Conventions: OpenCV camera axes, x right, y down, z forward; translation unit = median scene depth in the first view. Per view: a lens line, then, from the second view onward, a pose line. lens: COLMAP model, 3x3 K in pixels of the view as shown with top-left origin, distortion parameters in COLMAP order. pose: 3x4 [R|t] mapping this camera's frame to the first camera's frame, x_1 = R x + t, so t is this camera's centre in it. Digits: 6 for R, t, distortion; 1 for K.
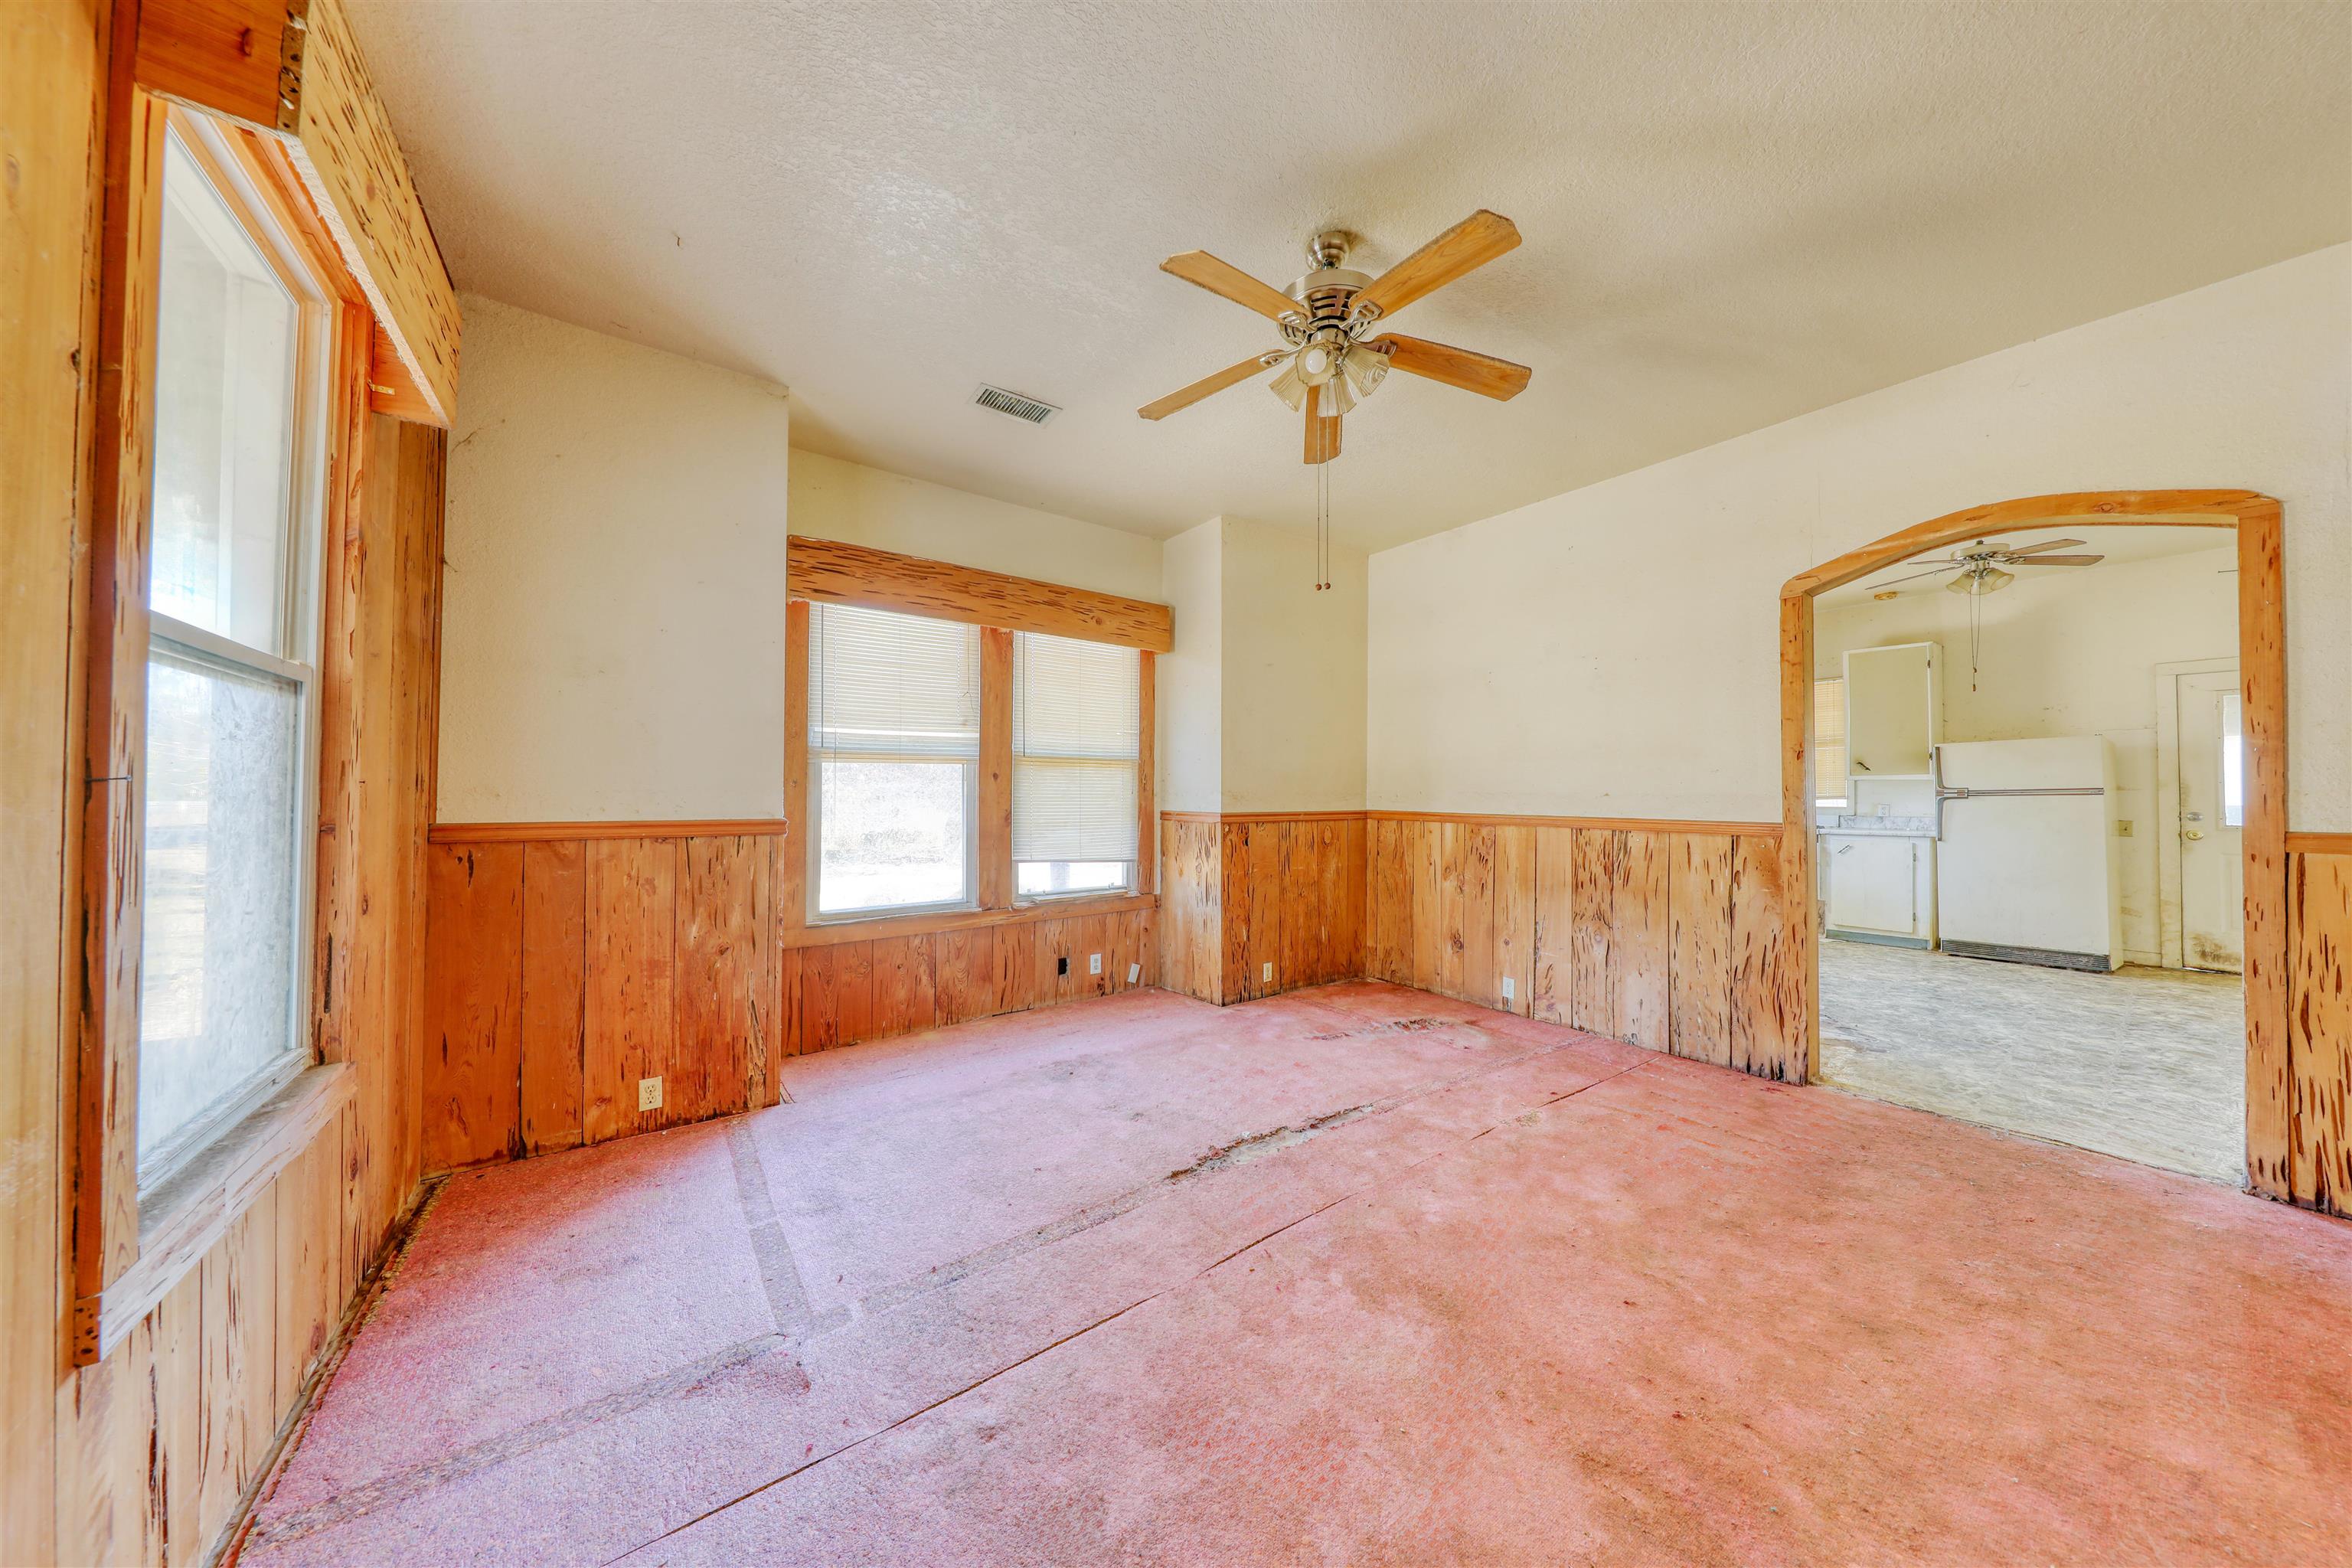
lens RADIAL K [[744.1, 0, 1177.1], [0, 744.1, 786.3], [0, 0, 1]] dist [0.009231, -0.001672]
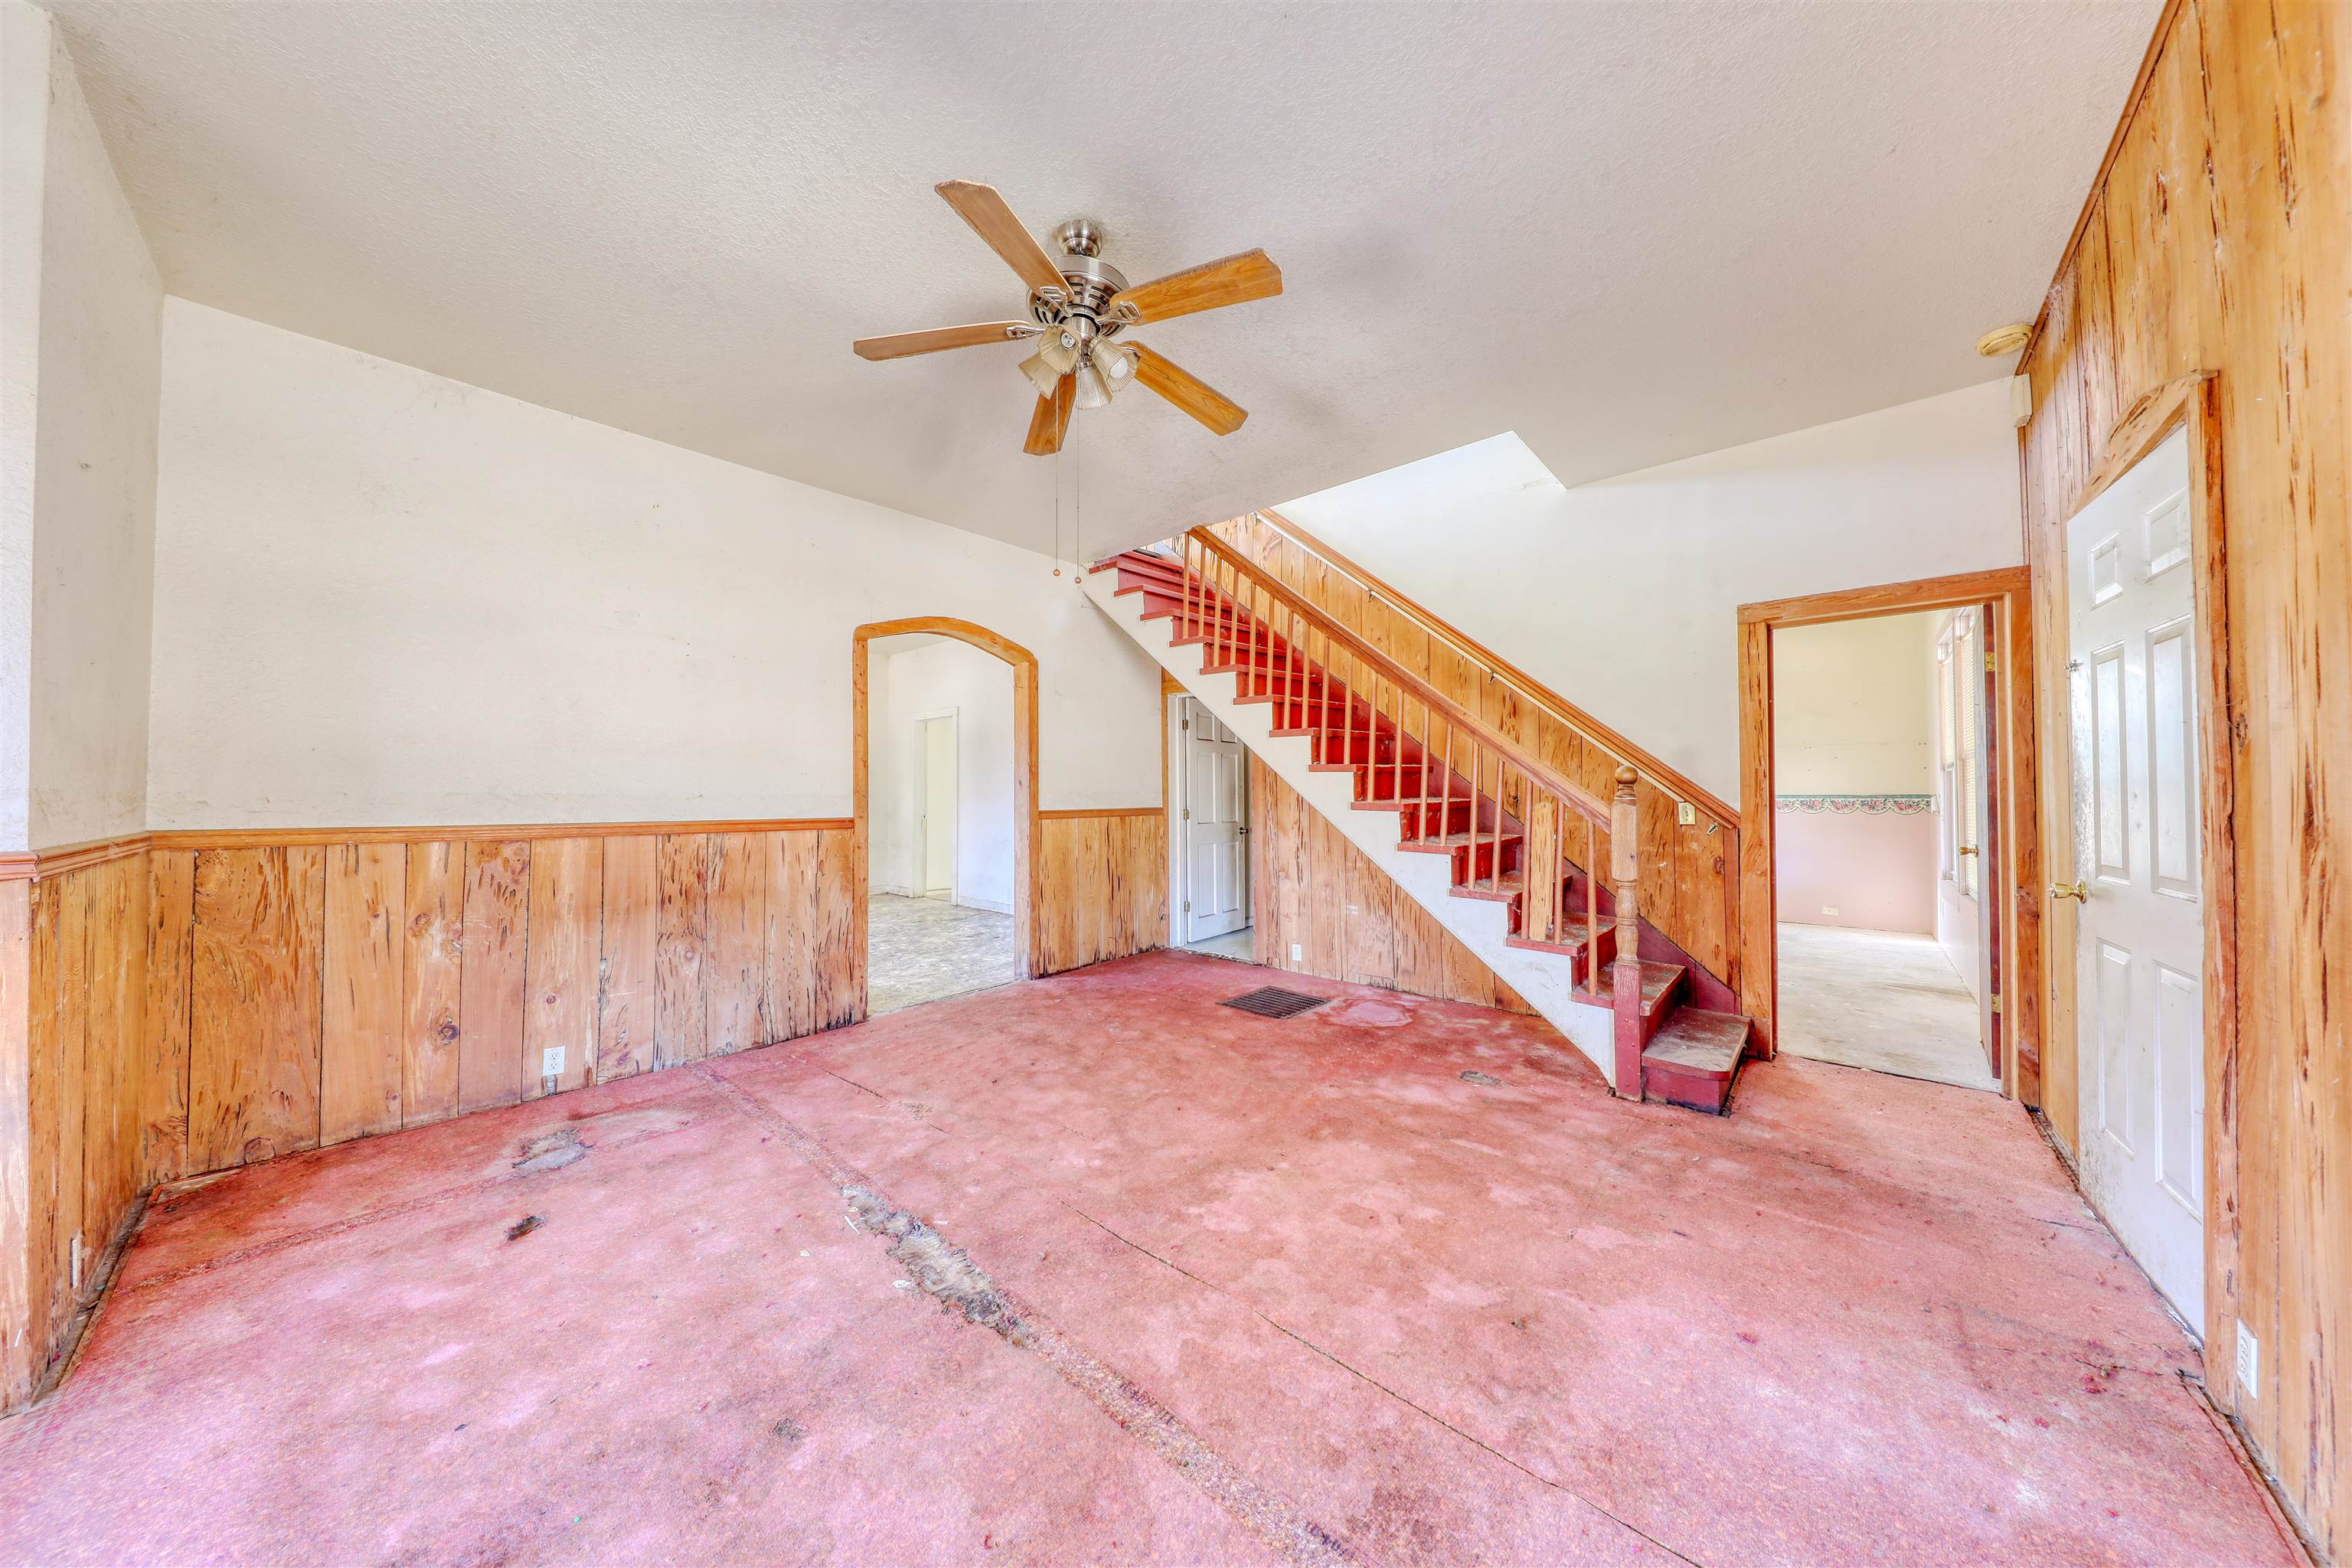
lens RADIAL K [[744.1, 0, 1176.1], [0, 744.1, 782.8], [0, 0, 1]] dist [0.009231, -0.001672]
pose [[-0.206995, 0.015716, 0.978216, -0.495298], [-0.005484, 0.999837, -0.017224, 0.008384], [-0.978327, -0.008930, -0.206875, 0.683586]]
